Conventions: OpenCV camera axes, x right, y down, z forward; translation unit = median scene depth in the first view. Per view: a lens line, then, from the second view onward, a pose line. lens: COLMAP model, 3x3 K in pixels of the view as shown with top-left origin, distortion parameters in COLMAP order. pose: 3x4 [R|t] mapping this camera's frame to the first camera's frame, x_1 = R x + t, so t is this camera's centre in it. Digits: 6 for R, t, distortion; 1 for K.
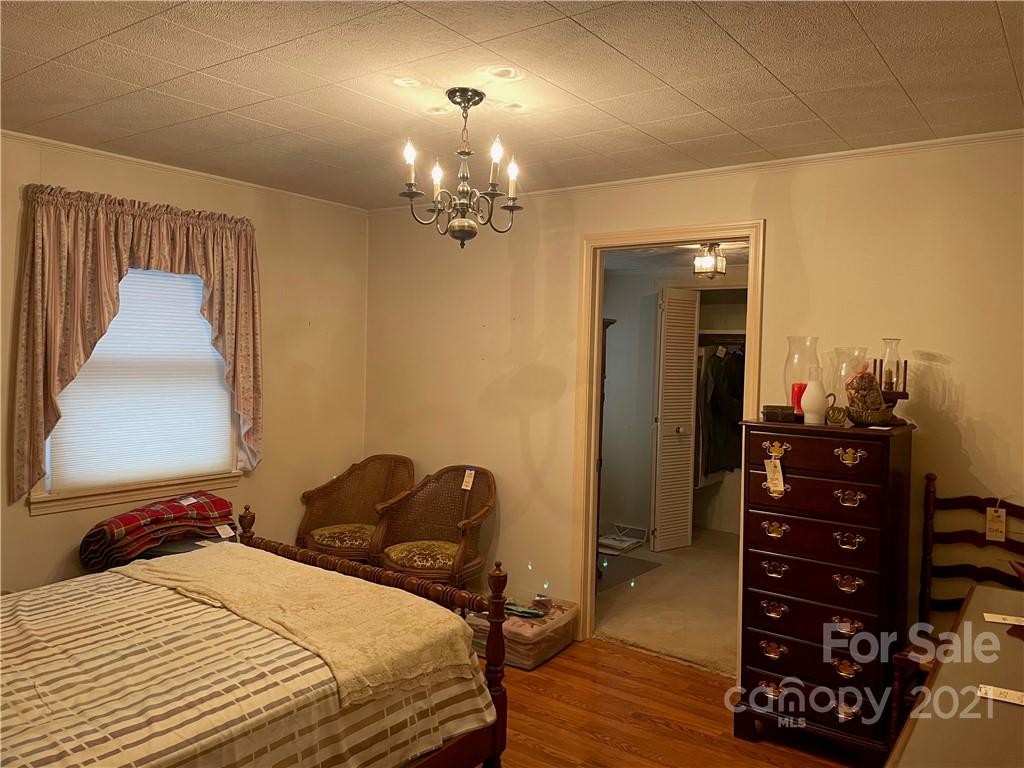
lens RADIAL K [[772.7, 0, 506.7], [0, 772.7, 376.0], [0, 0, 1]] dist [0.085018, -0.104897]
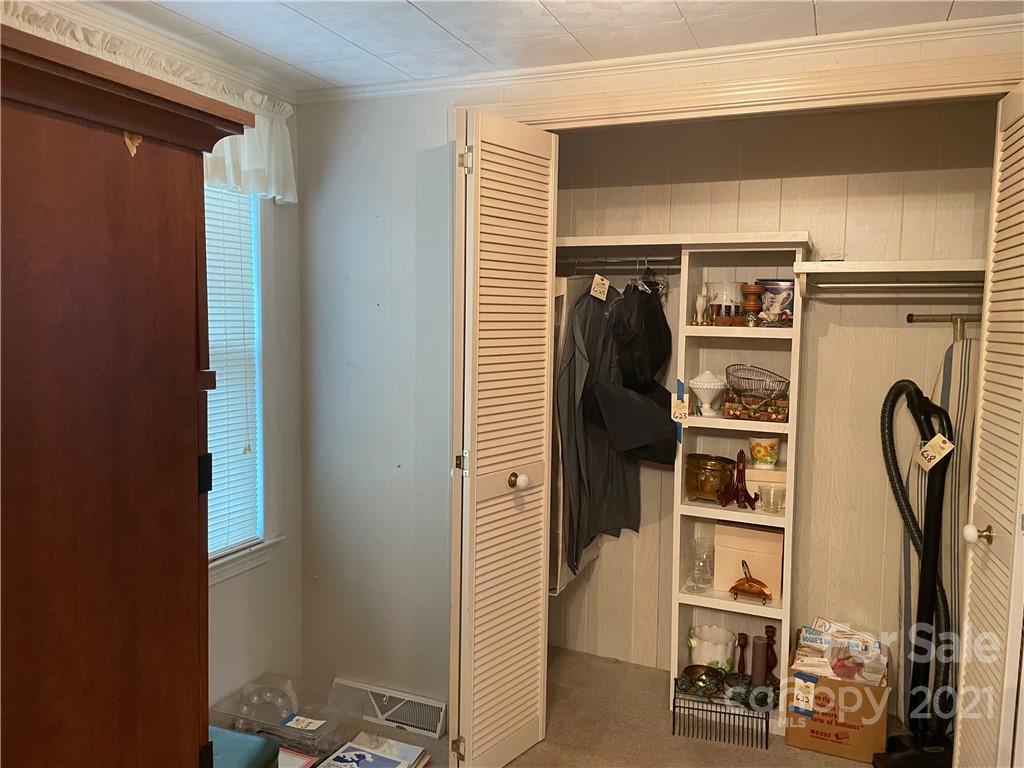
lens RADIAL K [[772.7, 0, 506.7], [0, 772.7, 376.0], [0, 0, 1]] dist [0.085018, -0.104897]
pose [[0.972942, -0.032148, 0.228801, 0.123196], [0.018312, 0.997887, 0.062339, -0.009220], [-0.230321, -0.056462, 0.971475, 0.593447]]
